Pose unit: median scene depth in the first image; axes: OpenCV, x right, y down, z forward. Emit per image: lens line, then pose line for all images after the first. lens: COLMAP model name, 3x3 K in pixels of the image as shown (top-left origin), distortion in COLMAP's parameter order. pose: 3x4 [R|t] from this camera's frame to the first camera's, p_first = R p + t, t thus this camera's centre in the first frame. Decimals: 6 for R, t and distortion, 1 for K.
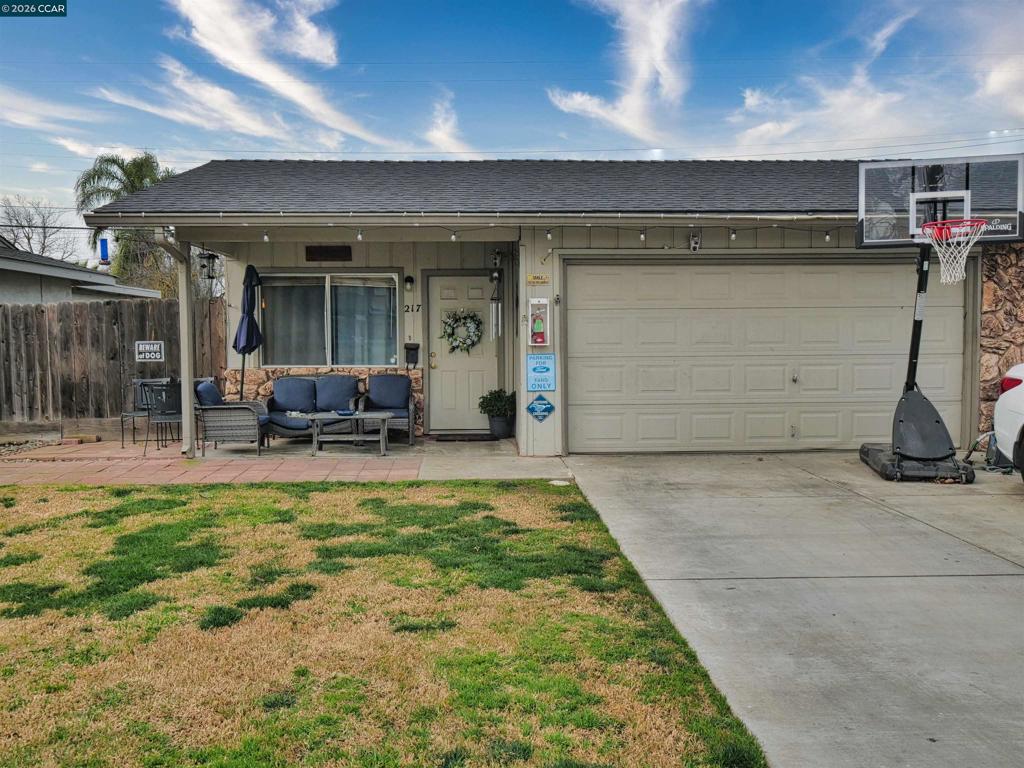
lens RADIAL K [[811.0, 0, 502.8], [0, 811.0, 381.0], [0, 0, 1]] dist [-0.011869, 0.019181]
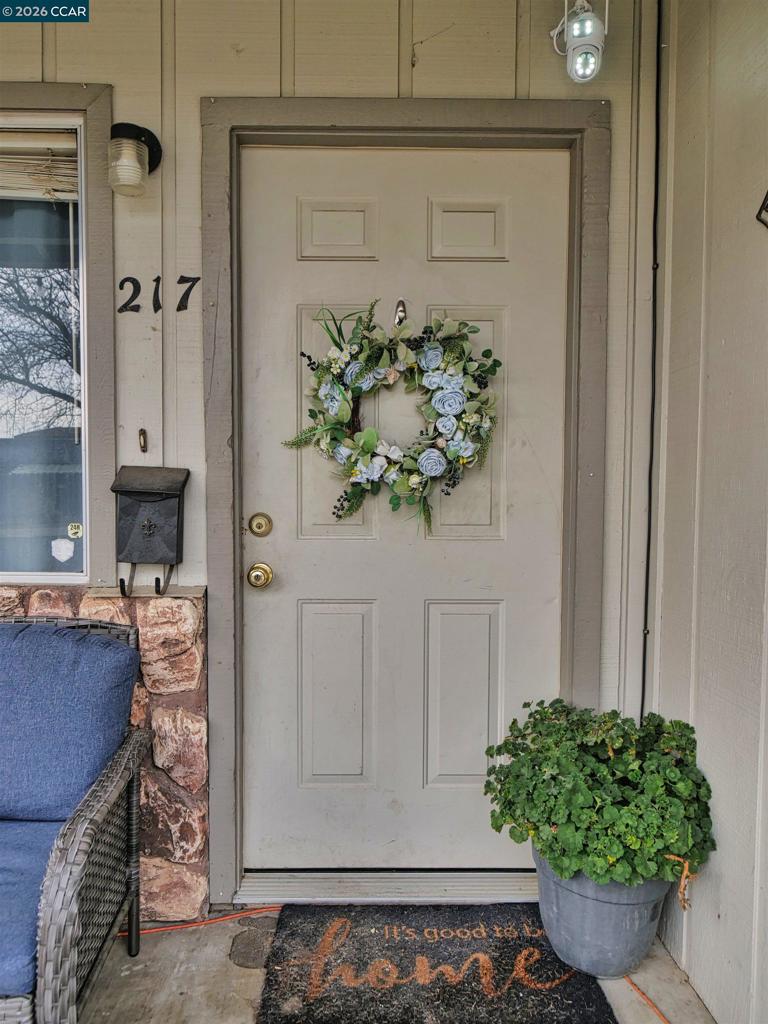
lens RADIAL K [[765.2, 0, 375.1], [0, 765.2, 536.9], [0, 0, 1]] dist [-0.005812, -0.000518]
pose [[0.999934, 0.010362, 0.004962, -0.057904], [-0.010344, 0.999940, -0.003640, -0.029167], [-0.005000, 0.003588, 0.999981, 0.816899]]
